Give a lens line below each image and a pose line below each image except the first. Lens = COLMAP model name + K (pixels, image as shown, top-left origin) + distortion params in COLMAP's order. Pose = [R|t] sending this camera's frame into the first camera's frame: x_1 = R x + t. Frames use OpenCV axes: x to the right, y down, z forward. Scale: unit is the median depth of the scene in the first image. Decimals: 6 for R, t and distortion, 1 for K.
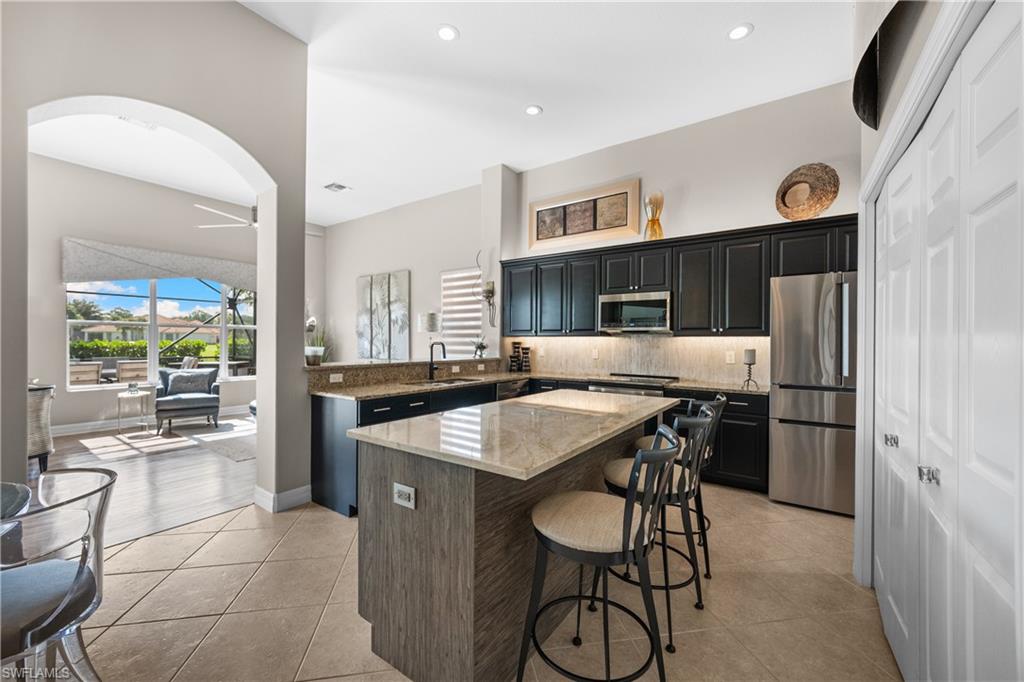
lens RADIAL K [[401.0, 0, 508.3], [0, 401.0, 344.3], [0, 0, 1]] dist [-0.001333, 0.000186]
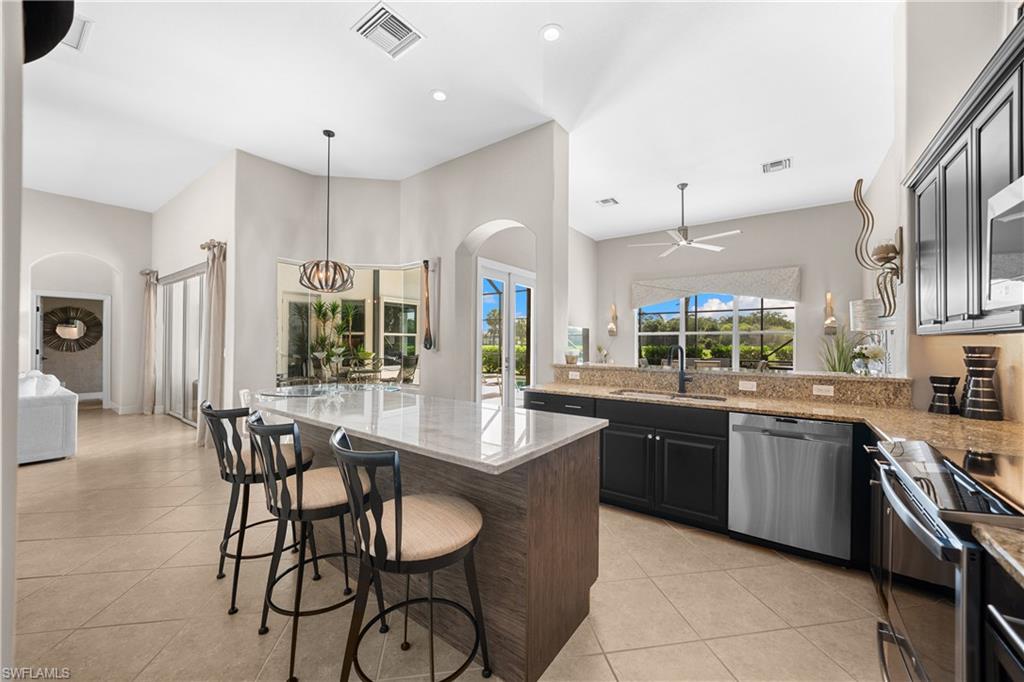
lens RADIAL K [[371.6, 0, 507.9], [0, 371.6, 352.4], [0, 0, 1]] dist [-0.008993, -0.000047]
pose [[-0.022772, 0.015744, -0.999617, 0.538501], [-0.009959, 0.999823, 0.015974, -0.001100], [0.999691, 0.010319, -0.022611, 0.642722]]
